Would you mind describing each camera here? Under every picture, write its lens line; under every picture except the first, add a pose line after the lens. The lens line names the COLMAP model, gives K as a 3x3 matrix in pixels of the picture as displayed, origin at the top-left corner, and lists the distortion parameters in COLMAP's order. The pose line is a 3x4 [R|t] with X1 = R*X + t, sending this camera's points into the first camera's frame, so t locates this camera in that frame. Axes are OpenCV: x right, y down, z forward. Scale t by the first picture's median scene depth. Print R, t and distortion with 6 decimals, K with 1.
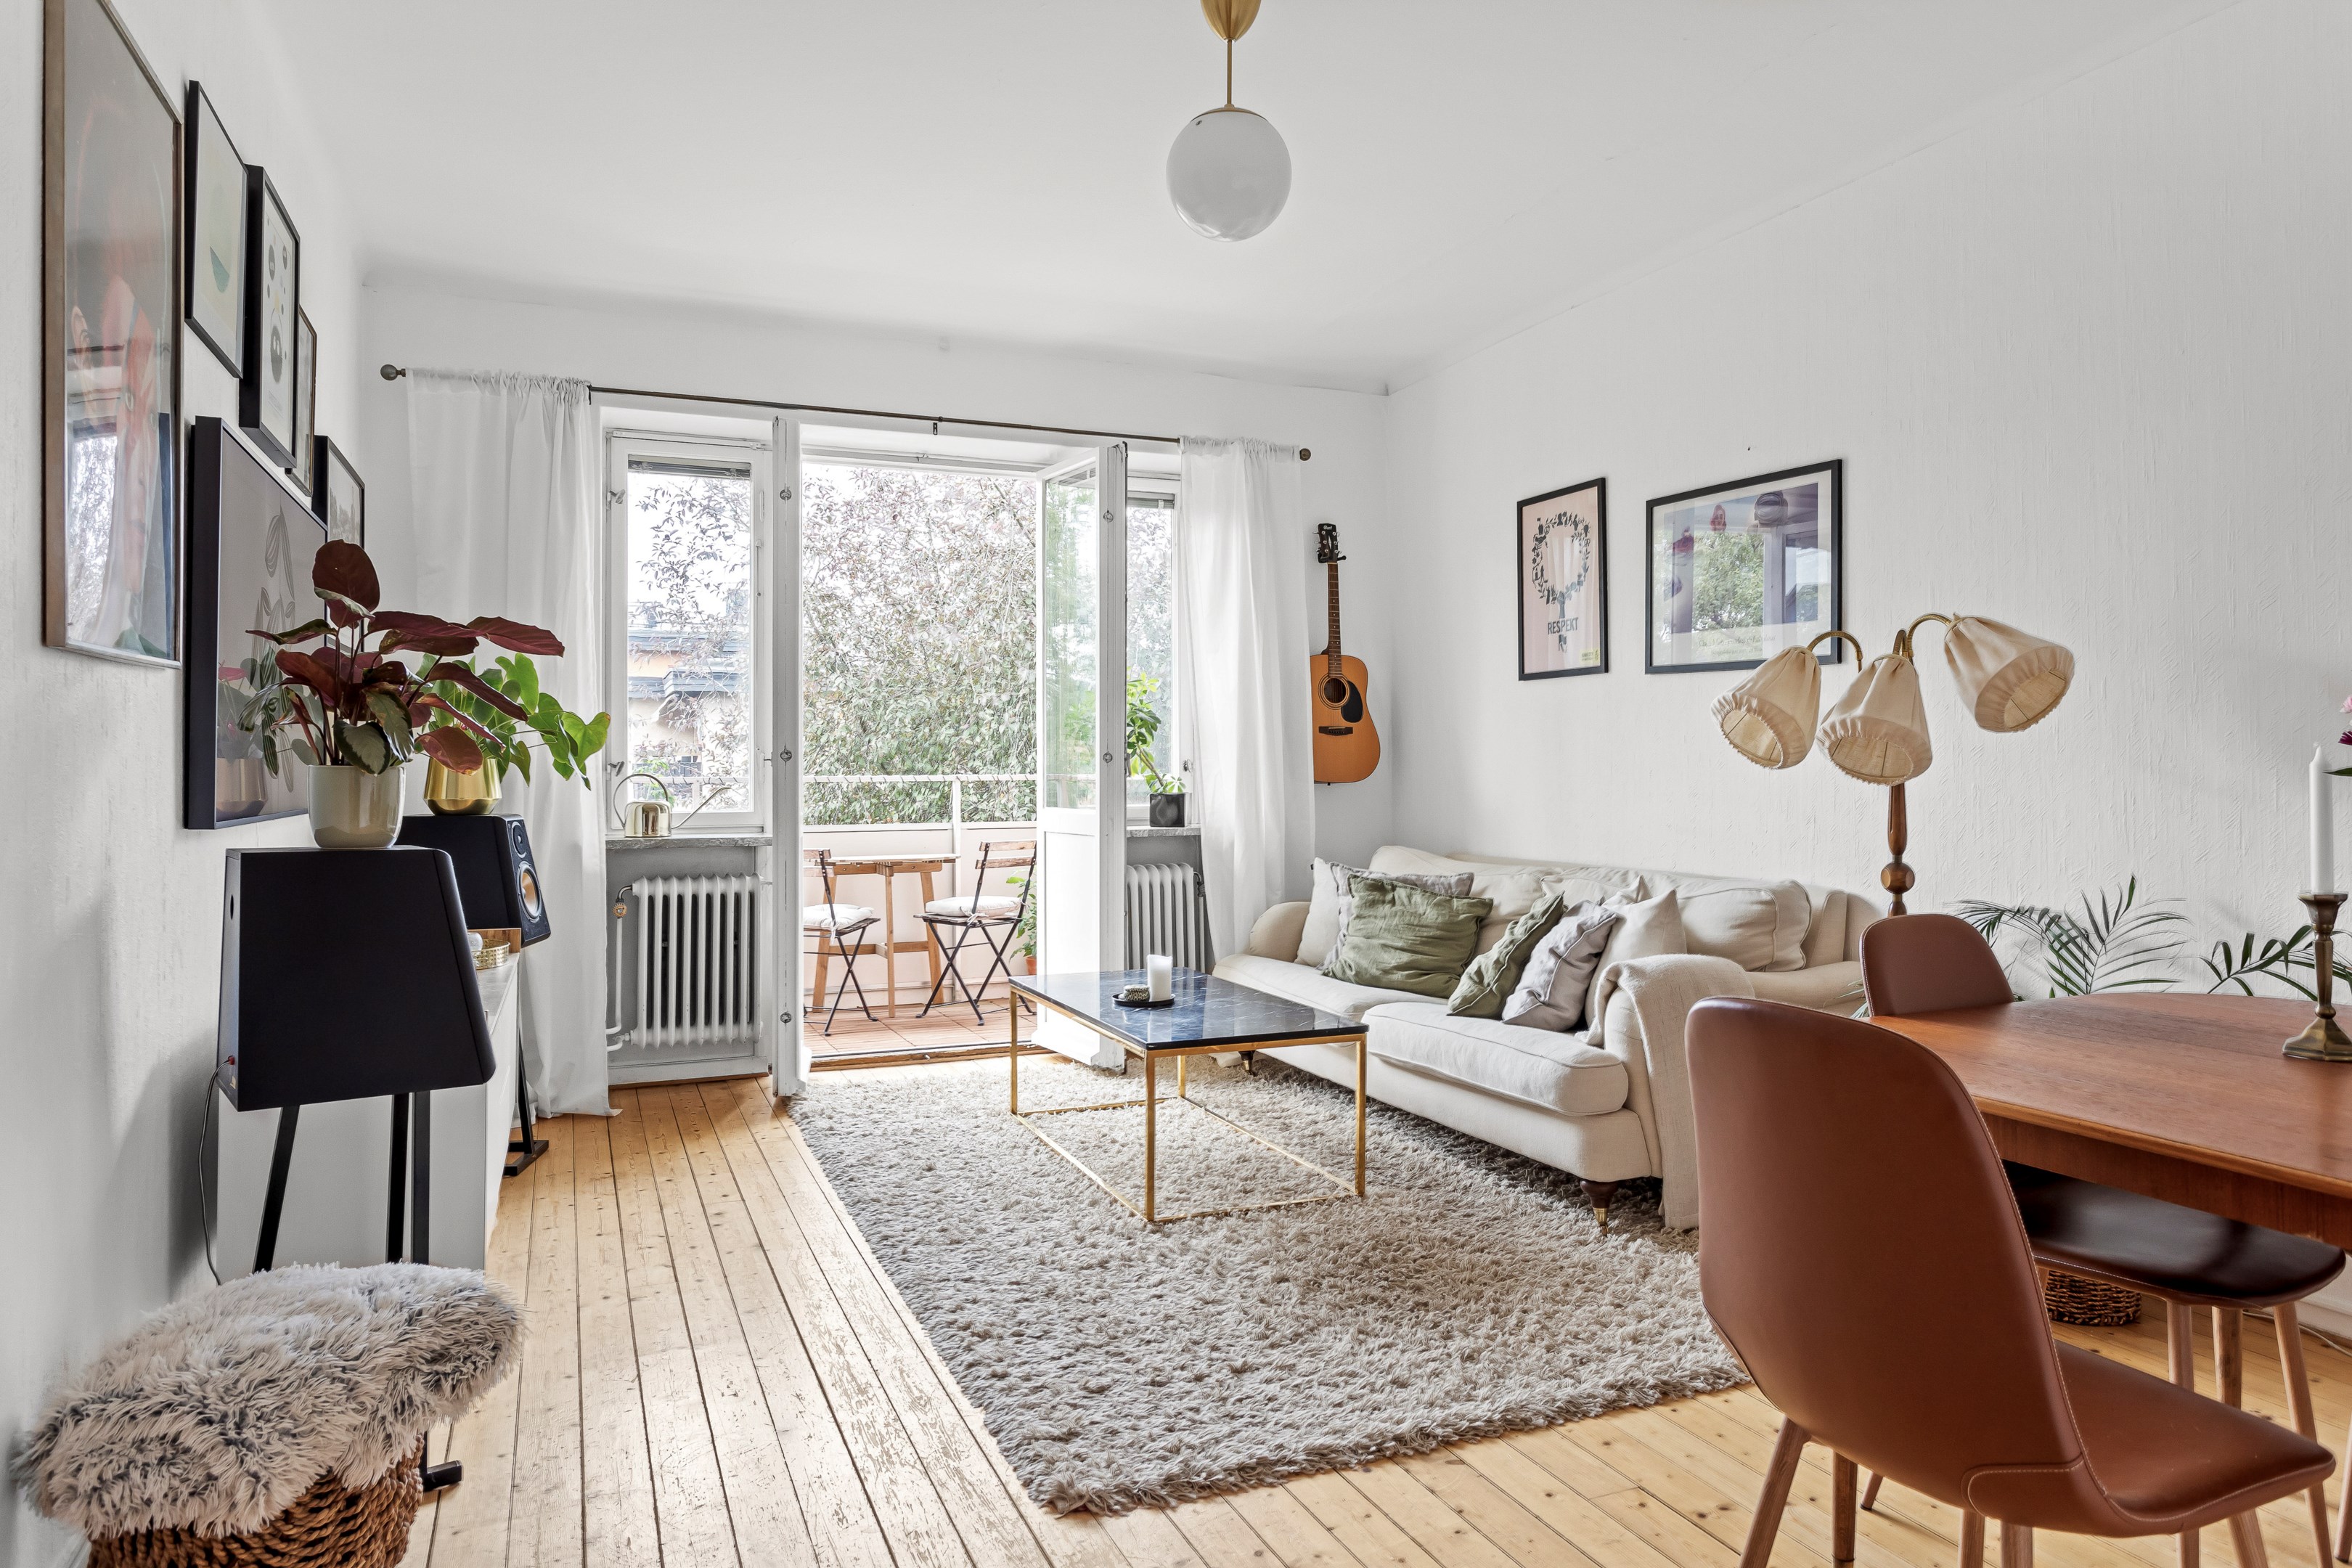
lens RADIAL K [[1481.3, 0, 1181.6], [0, 1481.3, 755.8], [0, 0, 1]] dist [-0.003663, -0.000448]
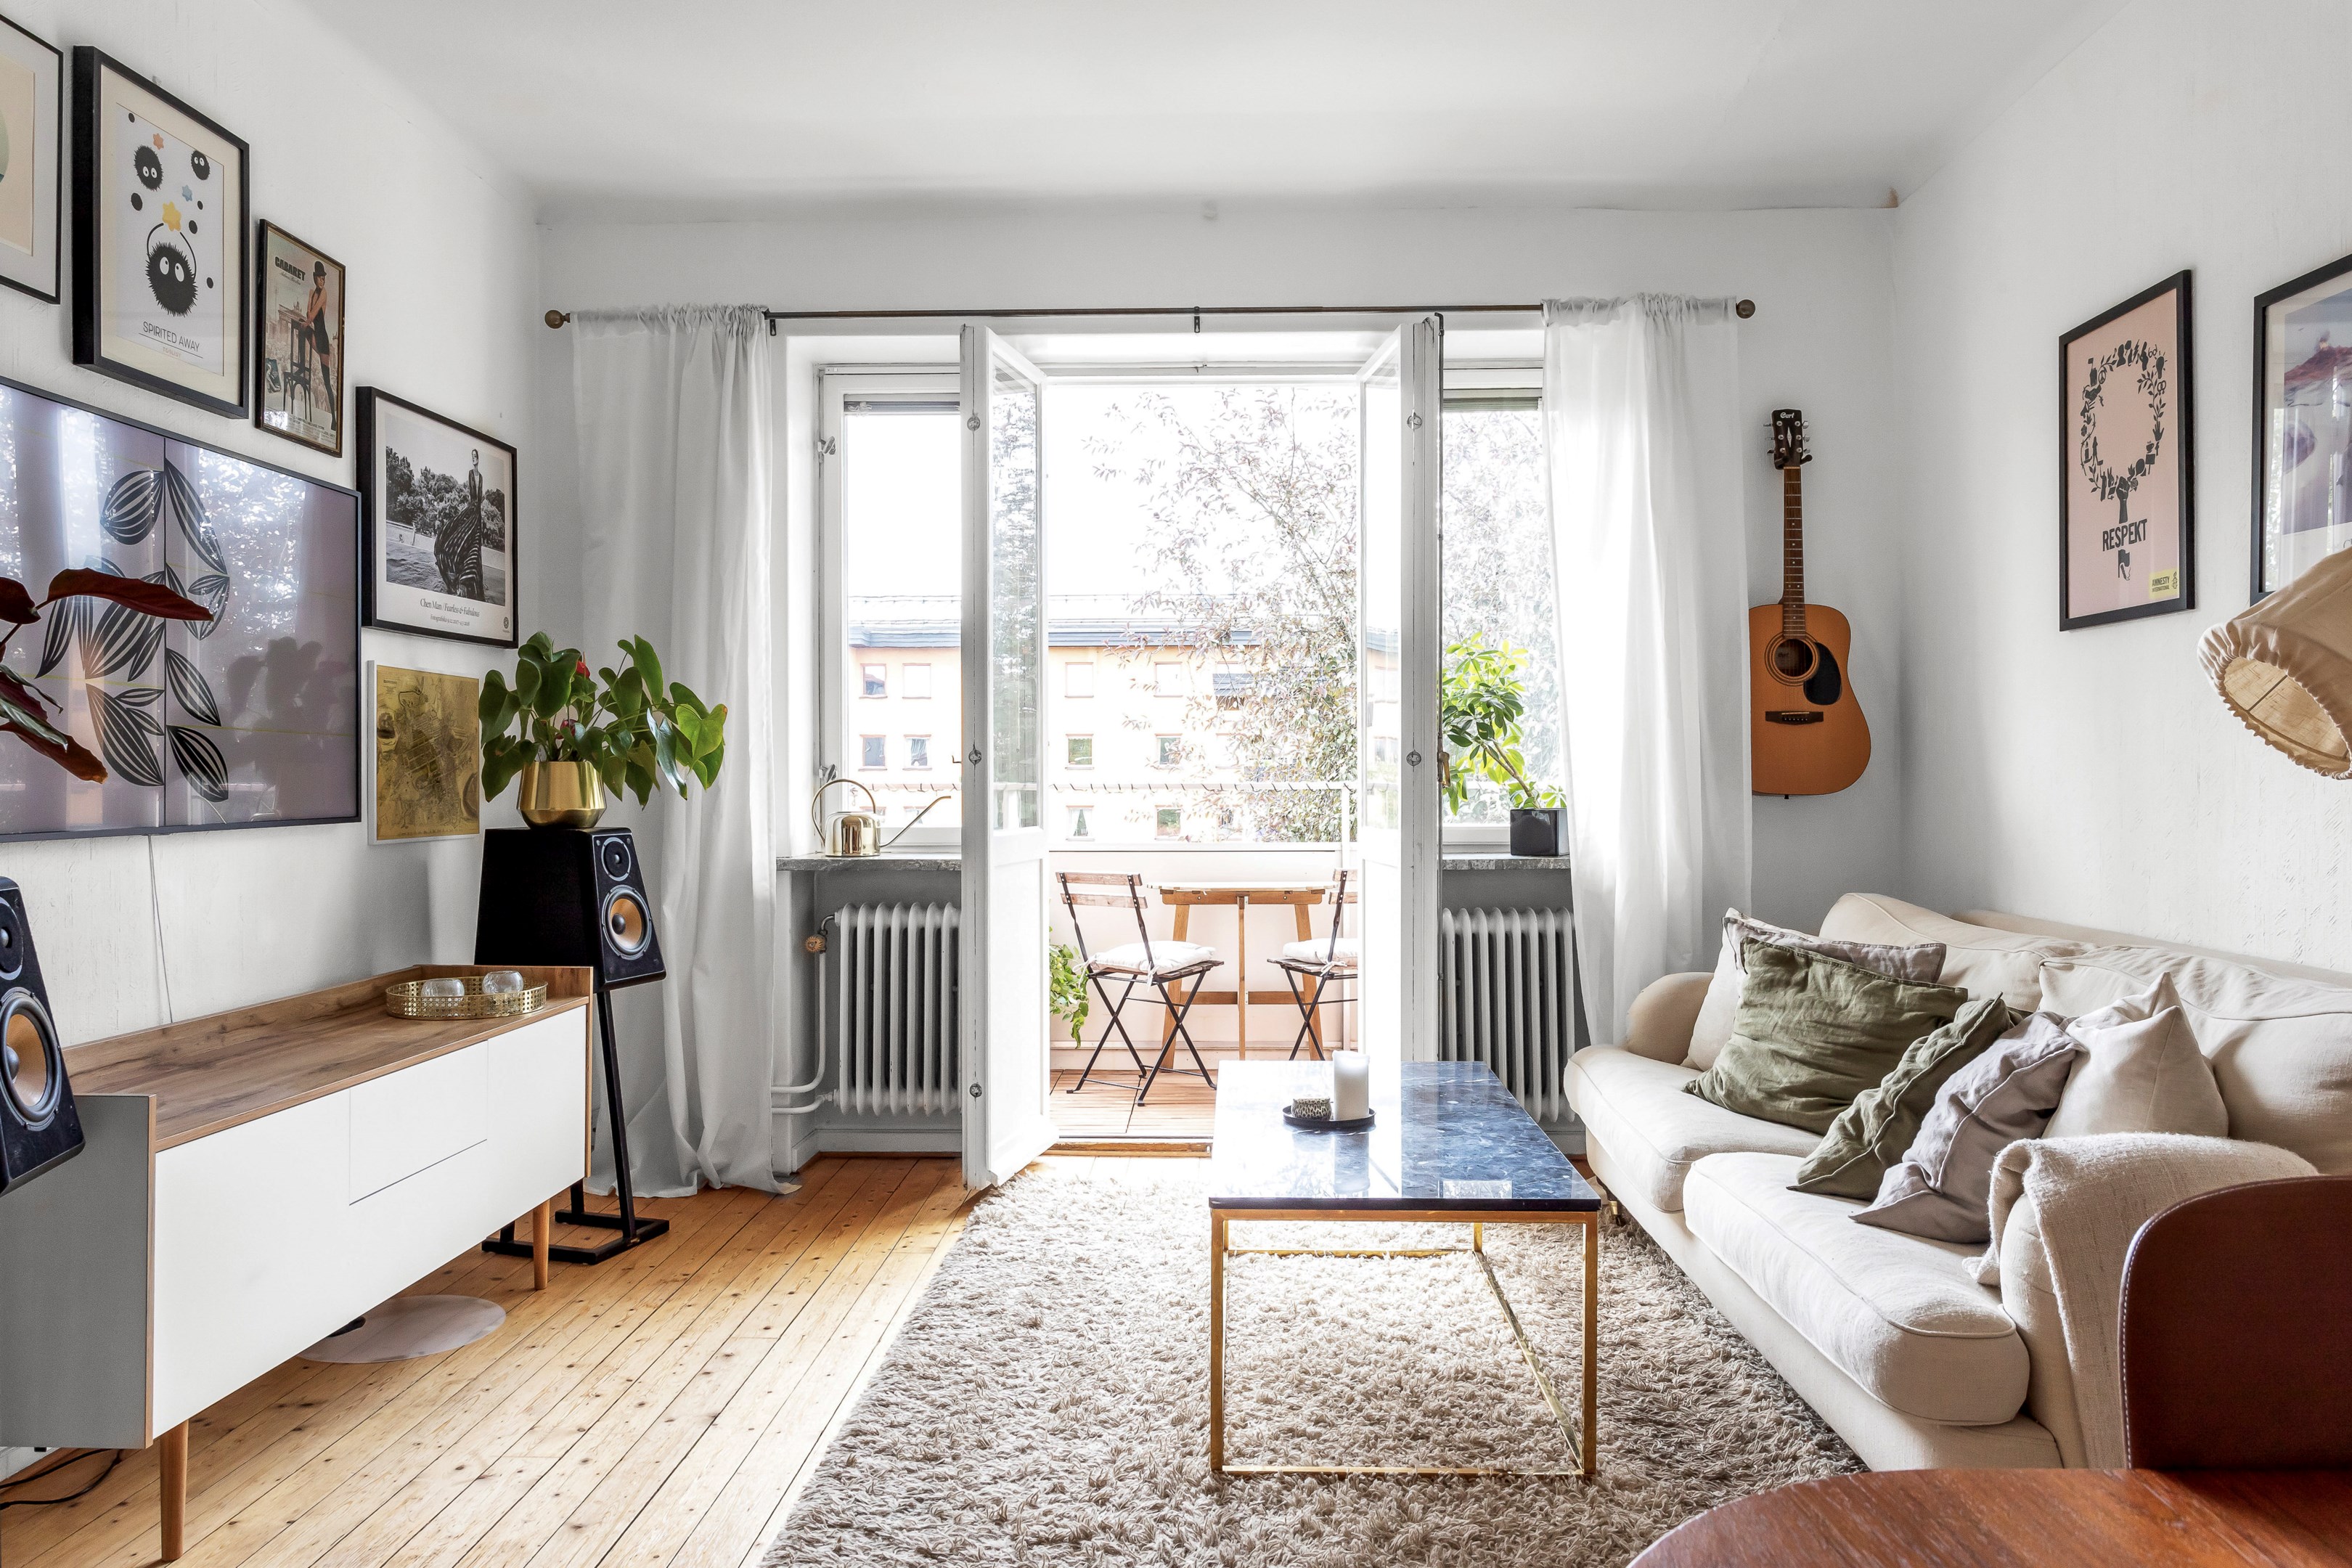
lens RADIAL K [[1653.5, 0, 1176.0], [0, 1653.5, 784.0], [0, 0, 1]] dist [0.001767, 0.002154]
pose [[0.910821, 0.003550, -0.412787, 0.191954], [0.002997, 0.999880, 0.015212, 0.001081], [0.412791, -0.015092, 0.910701, 0.245597]]
